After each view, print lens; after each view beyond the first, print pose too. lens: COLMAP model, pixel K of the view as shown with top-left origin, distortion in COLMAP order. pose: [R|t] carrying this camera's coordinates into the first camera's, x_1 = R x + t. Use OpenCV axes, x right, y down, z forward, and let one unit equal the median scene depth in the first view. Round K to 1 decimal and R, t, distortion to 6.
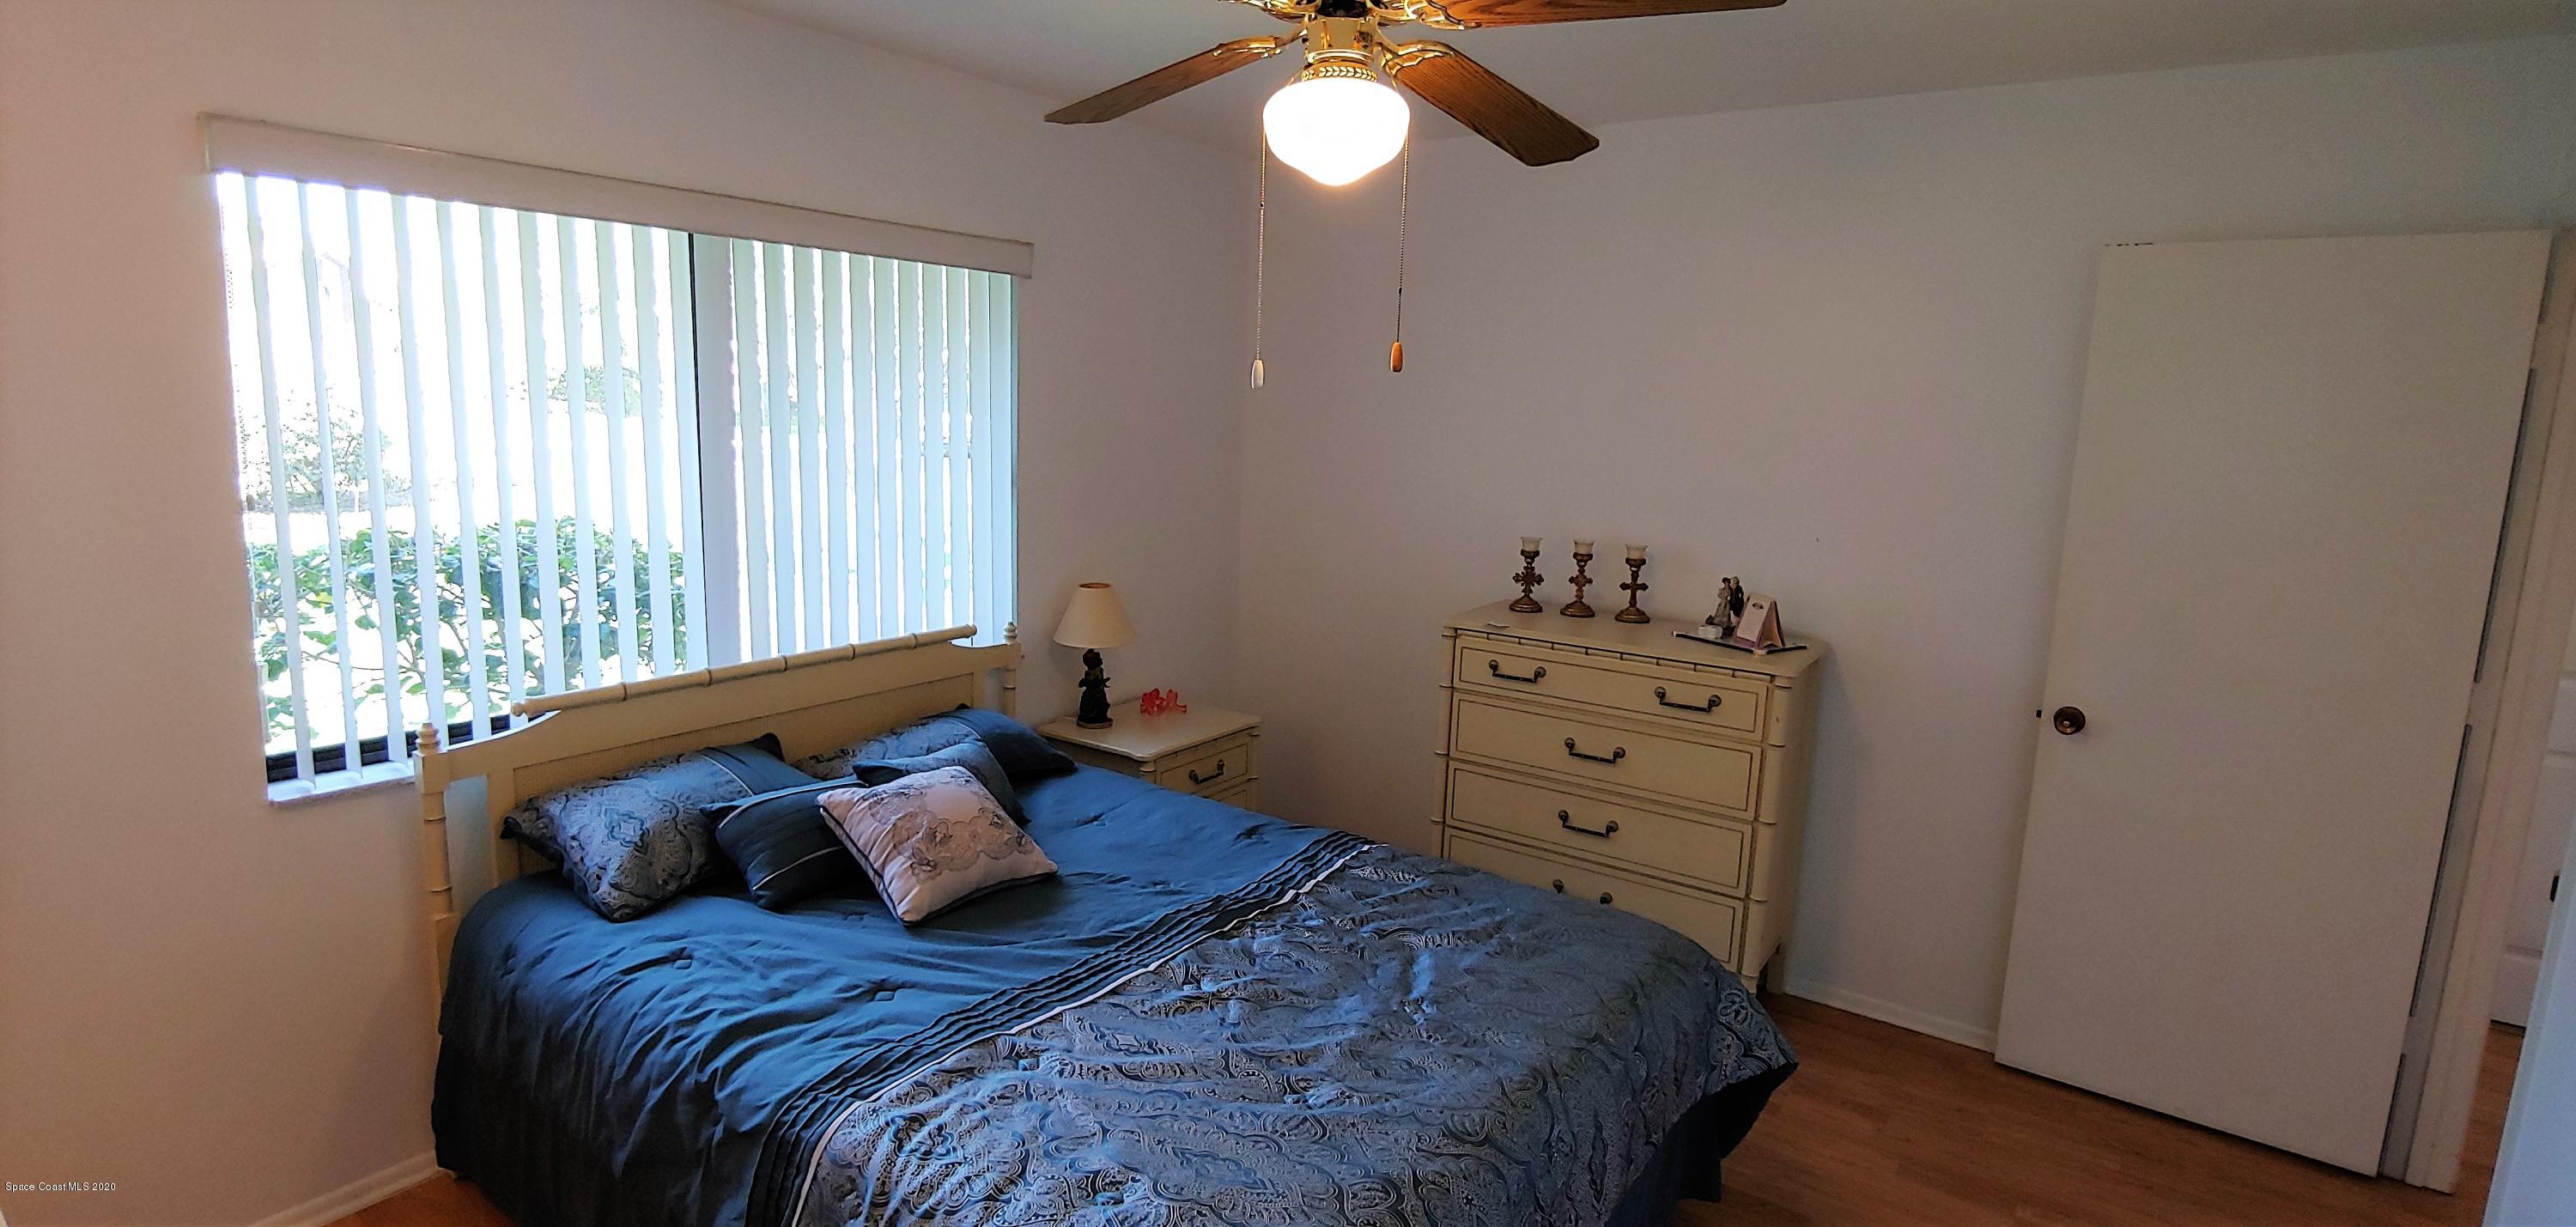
lens RADIAL K [[1240.0, 0, 1283.2], [0, 1240.0, 606.7], [0, 0, 1]] dist [-0.019931, -0.000712]
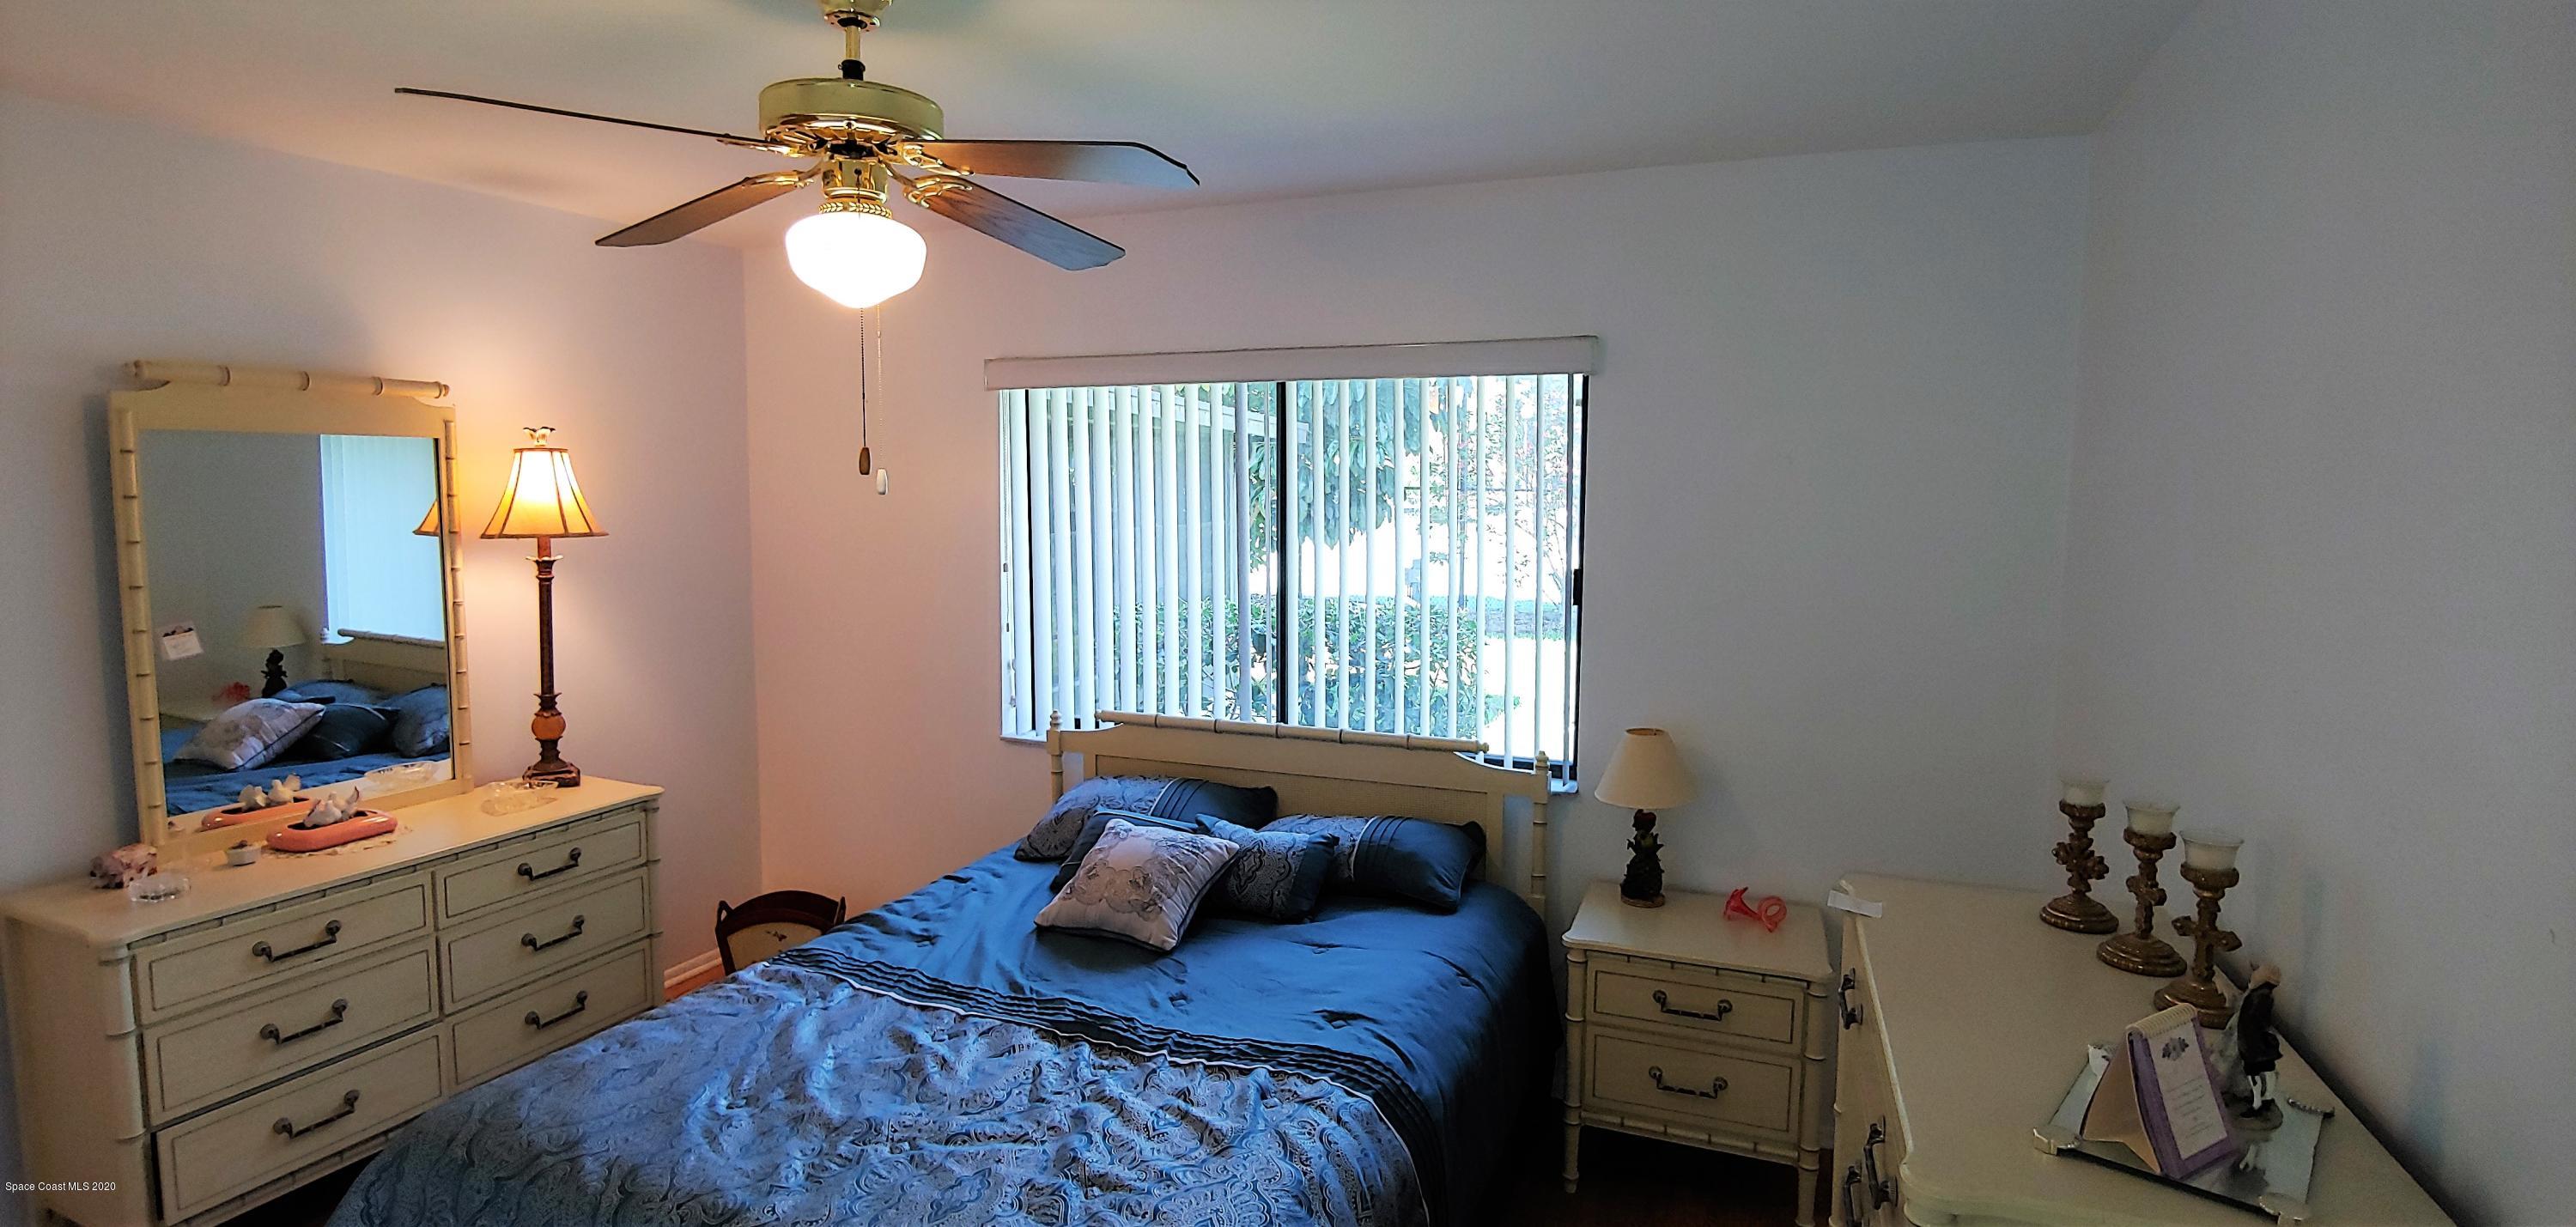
lens RADIAL K [[1240.0, 0, 1292.9], [0, 1240.0, 611.7], [0, 0, 1]] dist [-0.019931, -0.000712]
pose [[0.225957, 0.068665, -0.971714, 0.896263], [-0.160575, 0.986493, 0.032370, -0.129353], [0.960812, 0.148718, 0.233931, 0.860479]]
